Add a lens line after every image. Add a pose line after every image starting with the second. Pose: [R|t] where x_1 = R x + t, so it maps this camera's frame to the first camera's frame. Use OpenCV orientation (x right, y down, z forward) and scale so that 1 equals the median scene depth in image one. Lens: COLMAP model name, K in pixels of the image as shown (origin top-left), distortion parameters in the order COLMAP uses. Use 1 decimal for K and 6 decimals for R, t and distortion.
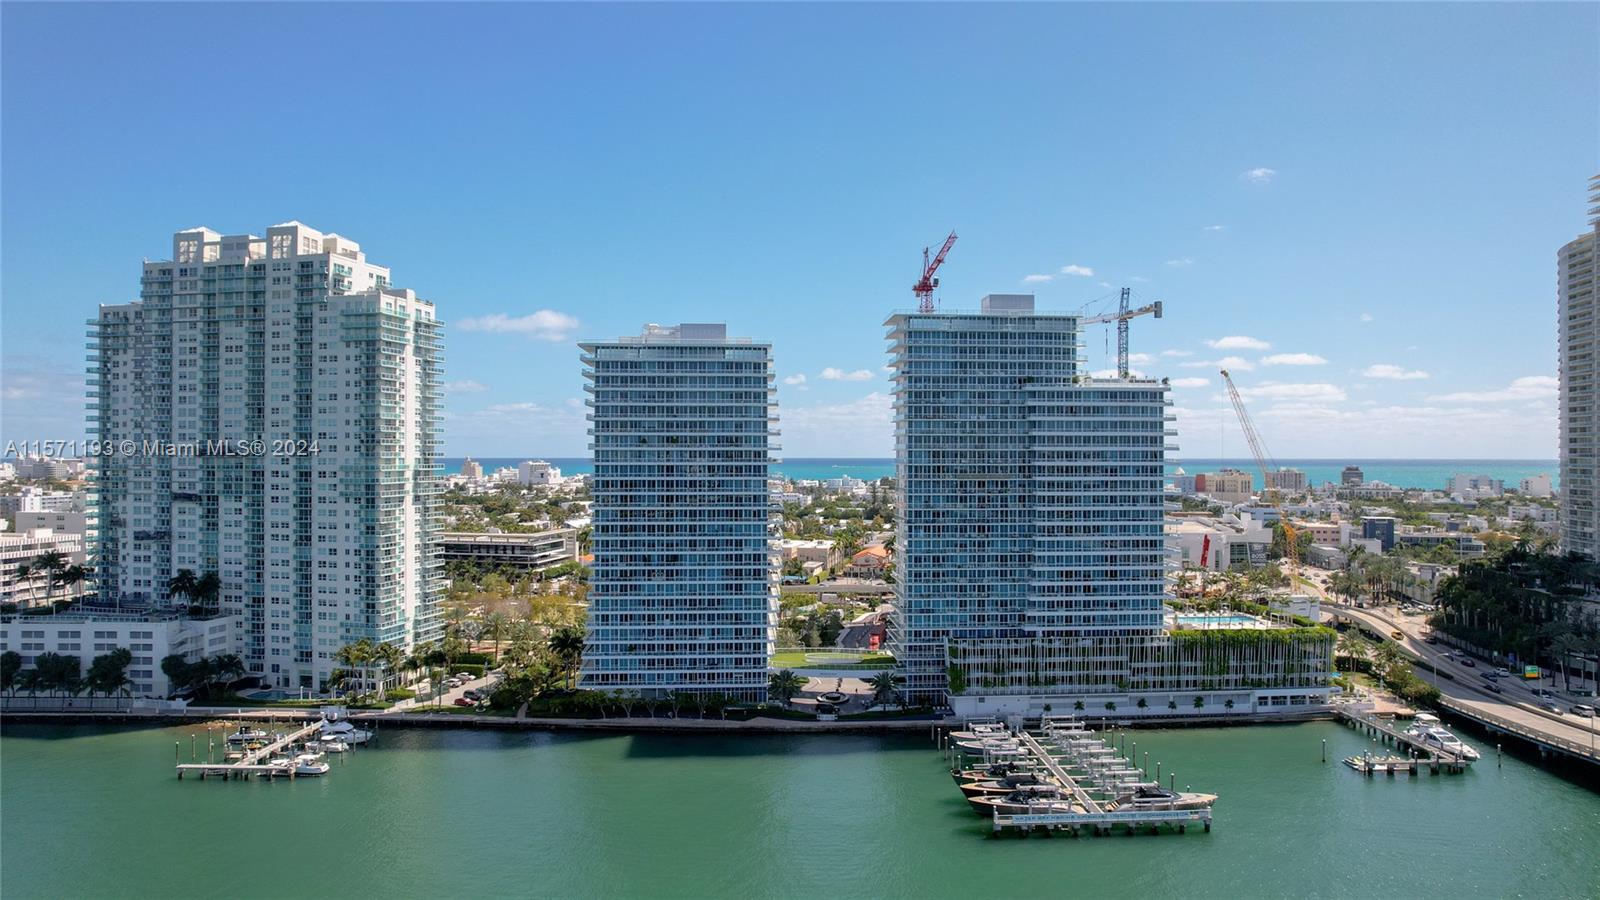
lens RADIAL K [[1027.8, 0, 800.0], [0, 1027.8, 450.0], [0, 0, 1]] dist [-0.087429, 0.084589]
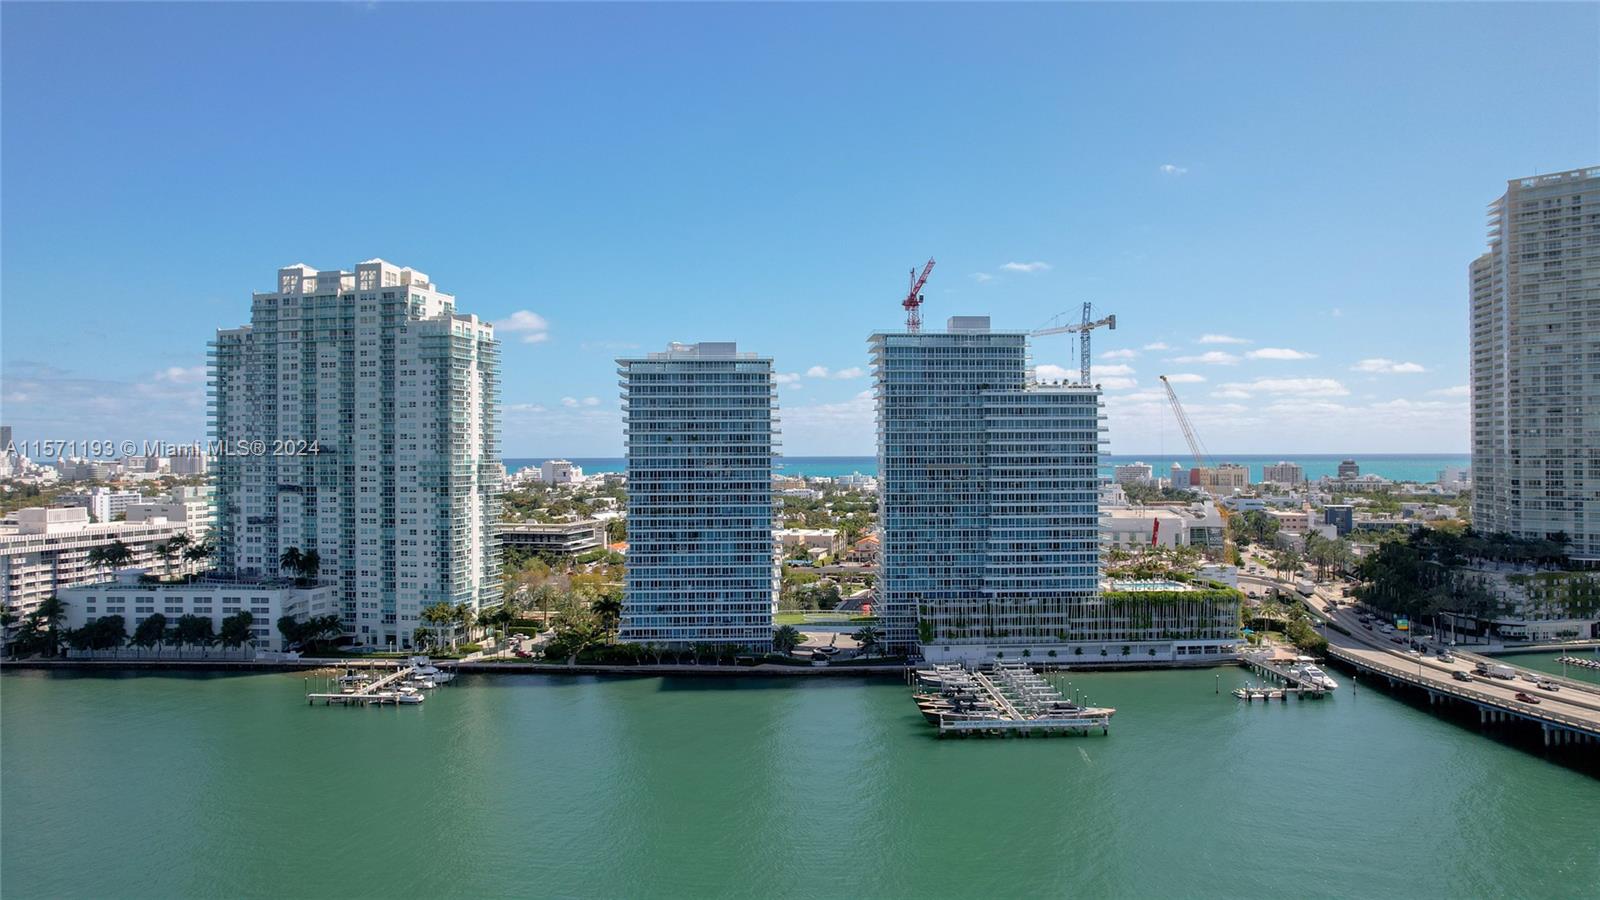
lens RADIAL K [[1027.8, 0, 800.0], [0, 1027.8, 450.0], [0, 0, 1]] dist [-0.087429, 0.084589]
pose [[0.999852, -0.006500, -0.015918, 0.022559], [0.006522, 0.999978, 0.001320, 0.003780], [0.015909, -0.001423, 0.999872, -0.219187]]
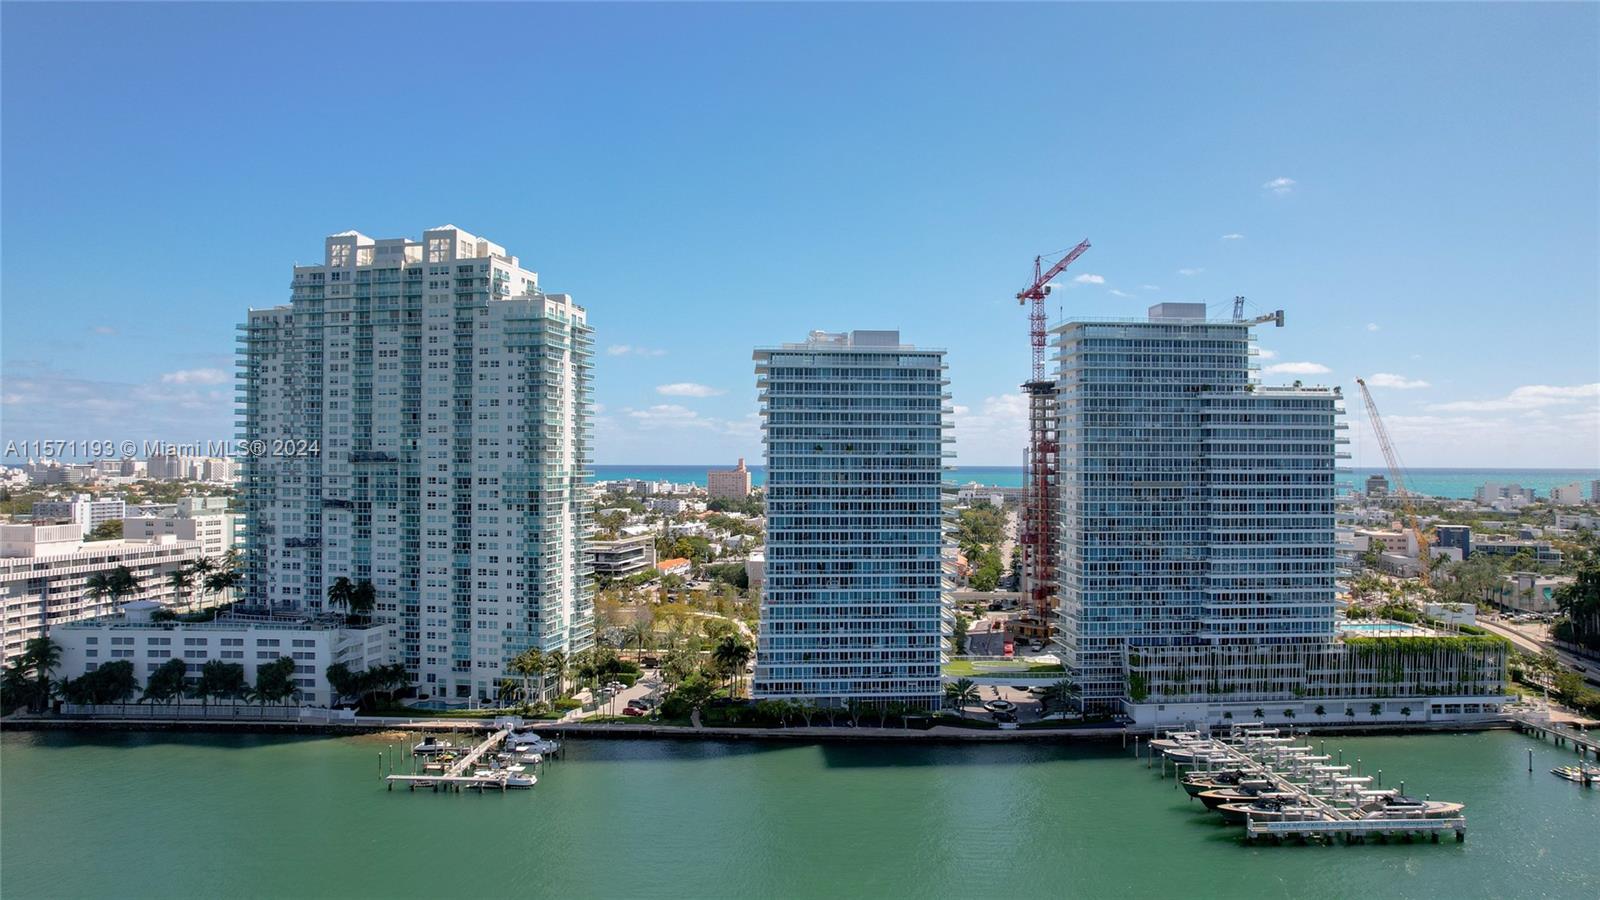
lens RADIAL K [[1027.8, 0, 800.0], [0, 1027.8, 450.0], [0, 0, 1]] dist [-0.087429, 0.084589]
pose [[0.999986, 0.002264, 0.004680, -0.175870], [-0.002231, 0.999972, -0.007104, 0.000177], [-0.004696, 0.007093, 0.999964, 0.004597]]
